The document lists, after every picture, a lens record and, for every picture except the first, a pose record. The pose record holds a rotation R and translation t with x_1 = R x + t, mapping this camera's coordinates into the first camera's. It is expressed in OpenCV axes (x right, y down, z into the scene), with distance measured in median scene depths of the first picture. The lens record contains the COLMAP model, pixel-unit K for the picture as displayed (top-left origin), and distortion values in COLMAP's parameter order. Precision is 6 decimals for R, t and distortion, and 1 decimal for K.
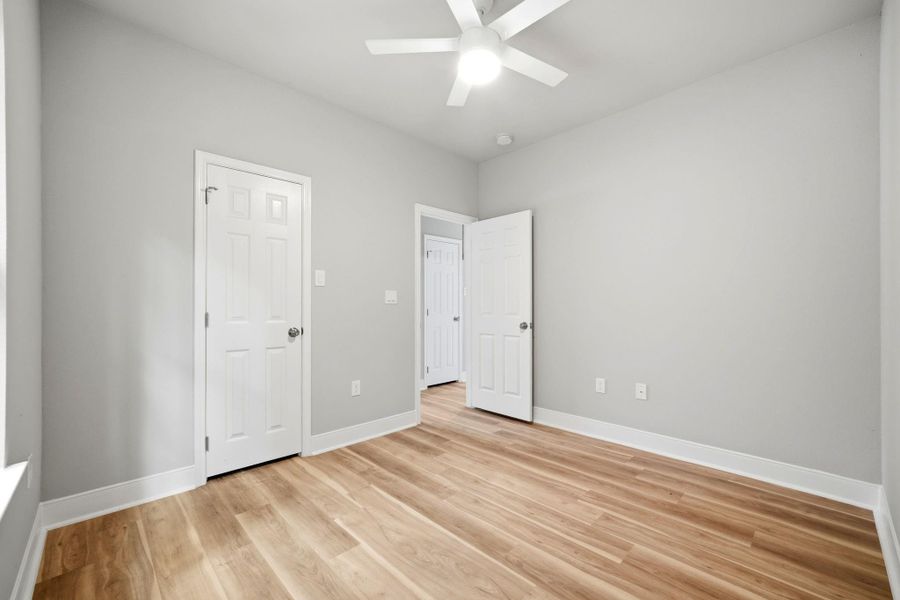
lens RADIAL K [[365.9, 0, 449.9], [0, 365.9, 304.0], [0, 0, 1]] dist [-0.002651, 0.000291]
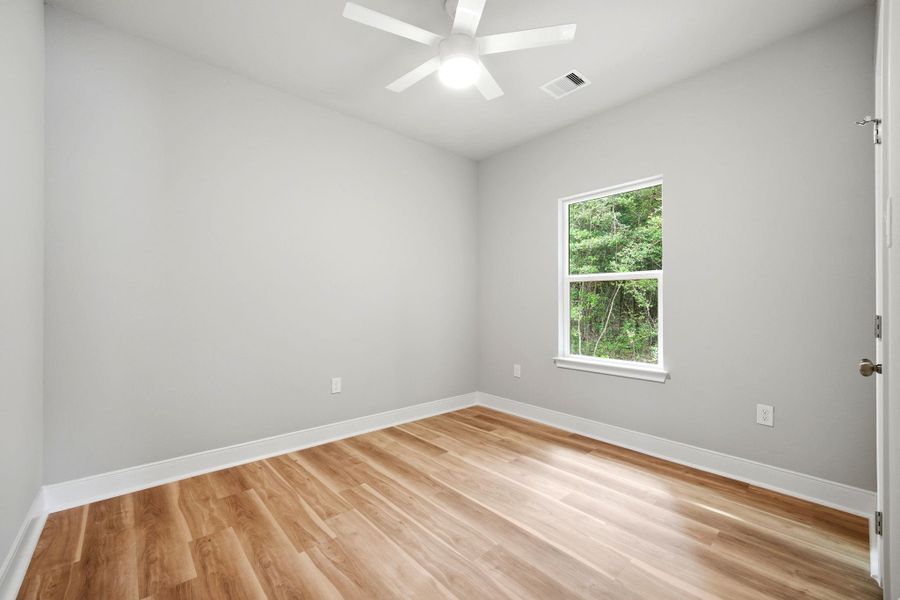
lens RADIAL K [[365.9, 0, 449.9], [0, 365.9, 304.0], [0, 0, 1]] dist [-0.002651, 0.000291]
pose [[-0.999056, -0.002368, 0.043372, 0.058274], [-0.002757, 0.999956, -0.008926, 0.015454], [-0.043349, -0.009037, -0.999019, 1.995002]]
